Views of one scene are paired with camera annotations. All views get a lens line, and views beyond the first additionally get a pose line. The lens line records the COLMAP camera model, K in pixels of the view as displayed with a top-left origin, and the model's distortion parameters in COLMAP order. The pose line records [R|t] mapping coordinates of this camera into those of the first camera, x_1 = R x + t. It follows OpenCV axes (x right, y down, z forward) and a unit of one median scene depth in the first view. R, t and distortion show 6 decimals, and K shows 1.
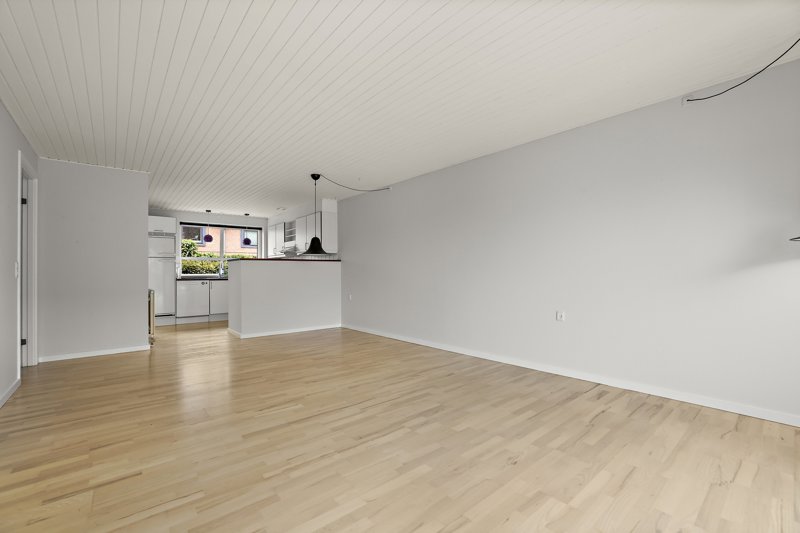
lens RADIAL K [[350.0, 0, 398.4], [0, 350.0, 268.5], [0, 0, 1]] dist [-0.025042, 0.003812]
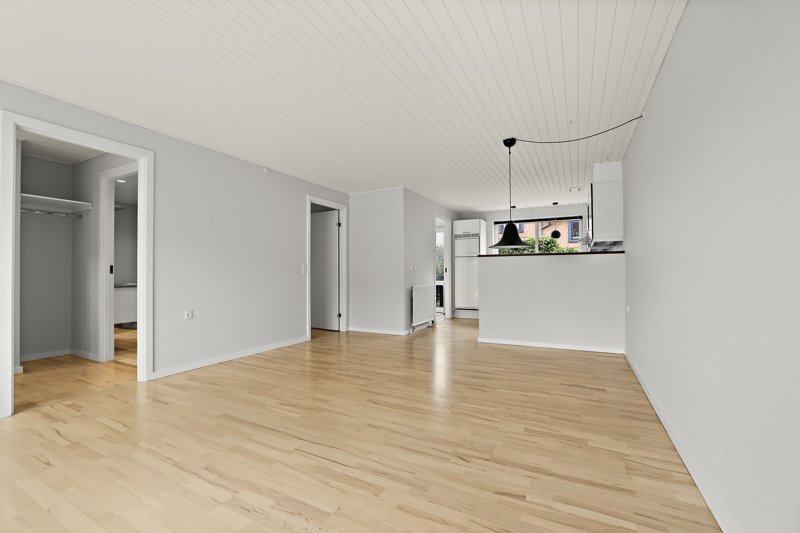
lens RADIAL K [[350.0, 0, 385.9], [0, 350.0, 262.0], [0, 0, 1]] dist [-0.025042, 0.003812]
pose [[0.358098, -0.022107, -0.933422, 0.556989], [0.012485, 0.999744, -0.018888, 0.006823], [0.933600, -0.004890, 0.358282, 0.740336]]
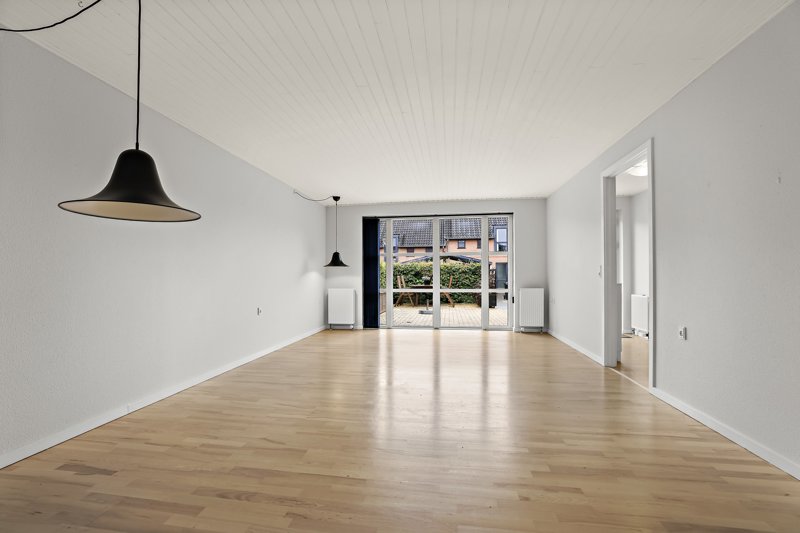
lens RADIAL K [[350.0, 0, 398.7], [0, 350.0, 271.7], [0, 0, 1]] dist [-0.025042, 0.003812]
pose [[-0.671771, 0.018908, 0.740517, -0.887623], [0.000981, 0.999696, -0.024635, 0.025059], [-0.740758, -0.015823, -0.671586, 1.571104]]
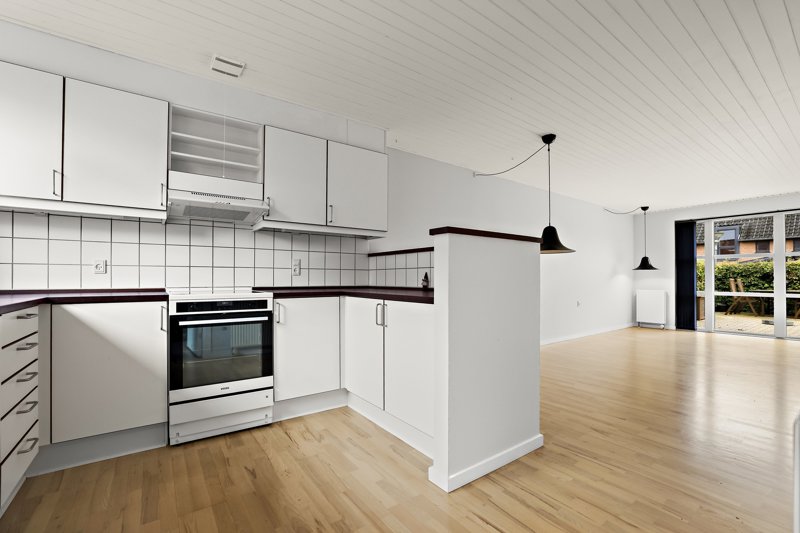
lens RADIAL K [[350.0, 0, 391.0], [0, 350.0, 276.2], [0, 0, 1]] dist [-0.025042, 0.003812]
pose [[0.067611, 0.015122, 0.997597, -1.419154], [-0.011168, 0.999834, -0.014399, 0.035059], [-0.997649, -0.010168, 0.067769, 1.923056]]
